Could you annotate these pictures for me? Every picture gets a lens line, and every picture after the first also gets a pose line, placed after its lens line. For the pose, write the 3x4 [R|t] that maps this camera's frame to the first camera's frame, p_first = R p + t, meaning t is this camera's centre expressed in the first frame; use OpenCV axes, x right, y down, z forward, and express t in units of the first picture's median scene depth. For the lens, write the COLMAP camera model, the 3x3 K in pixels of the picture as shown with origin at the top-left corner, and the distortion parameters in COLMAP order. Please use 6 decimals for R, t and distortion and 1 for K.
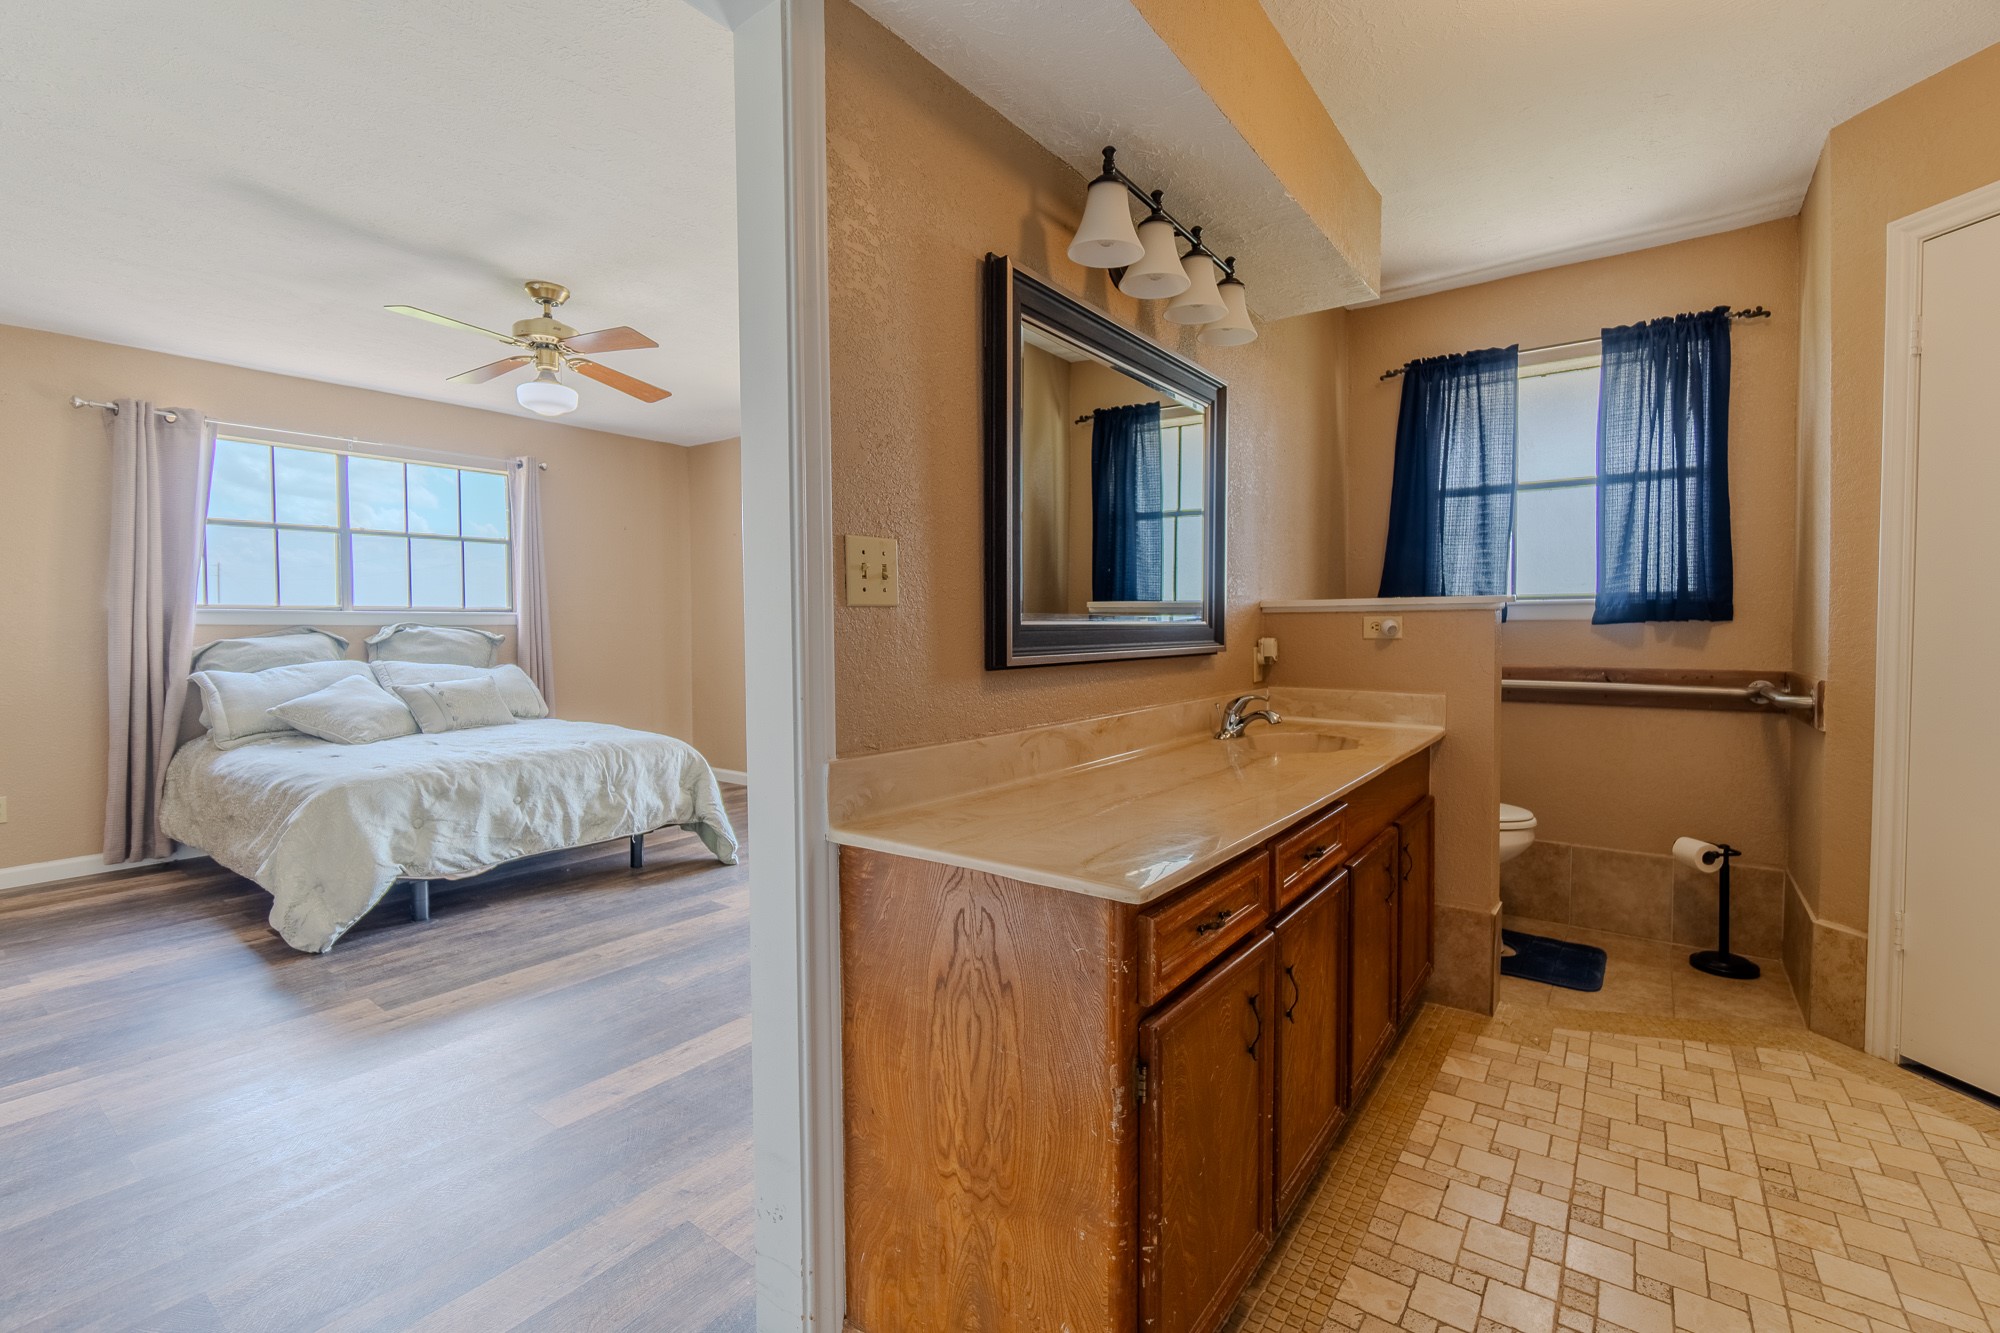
lens RADIAL K [[890.3, 0, 1003.4], [0, 890.3, 655.9], [0, 0, 1]] dist [0.001310, 0.000460]
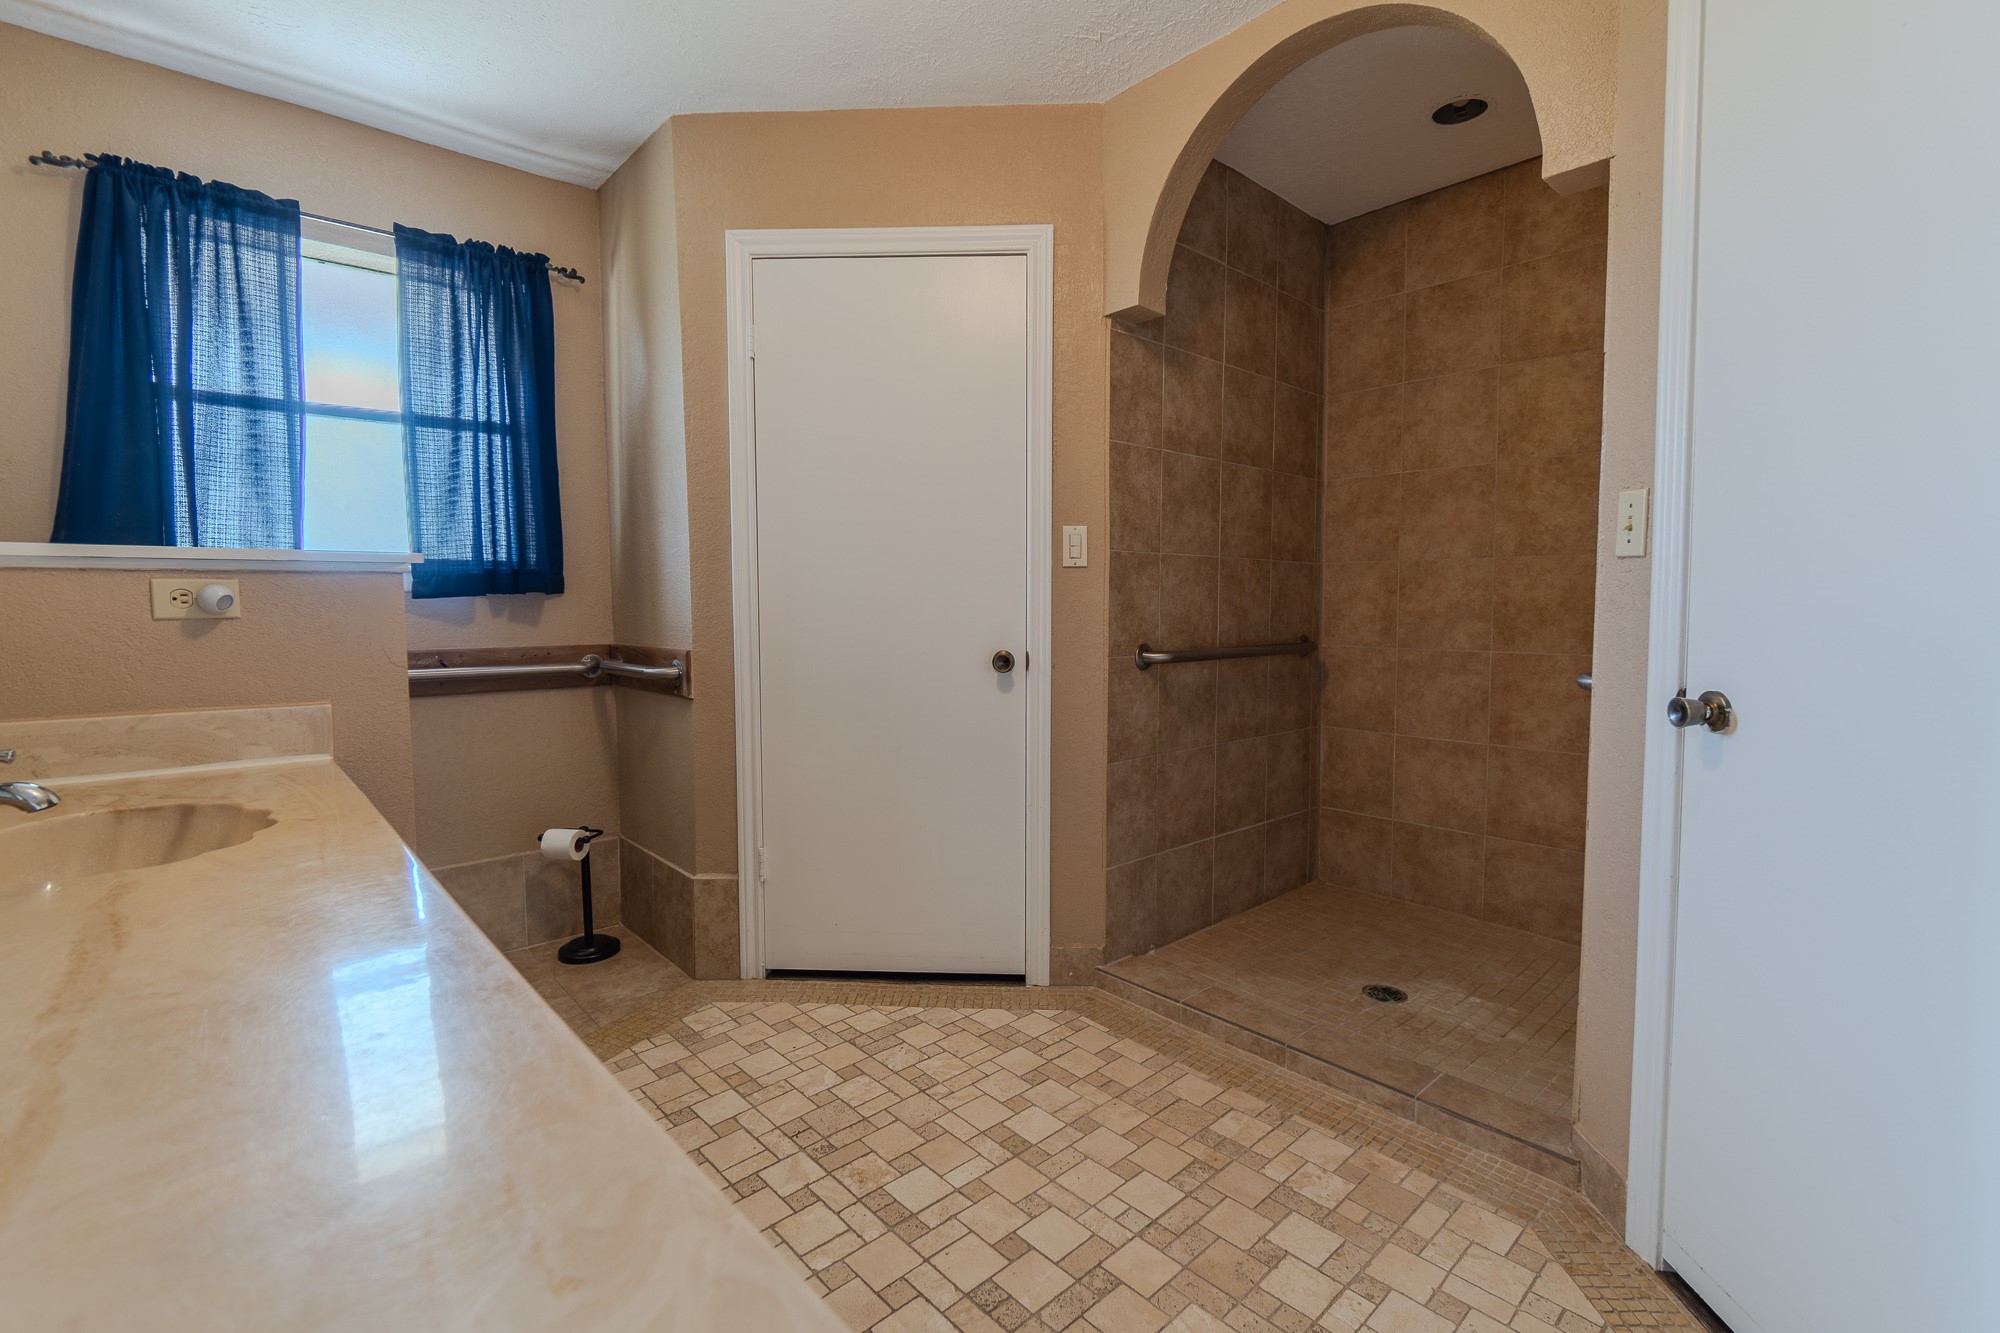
lens RADIAL K [[890.3, 0, 1003.4], [0, 890.3, 655.9], [0, 0, 1]] dist [0.001310, 0.000460]
pose [[0.197606, -0.058316, 0.978545, -0.033144], [0.037051, 0.997960, 0.051991, -0.005714], [-0.979581, 0.025982, 0.199363, 0.373596]]
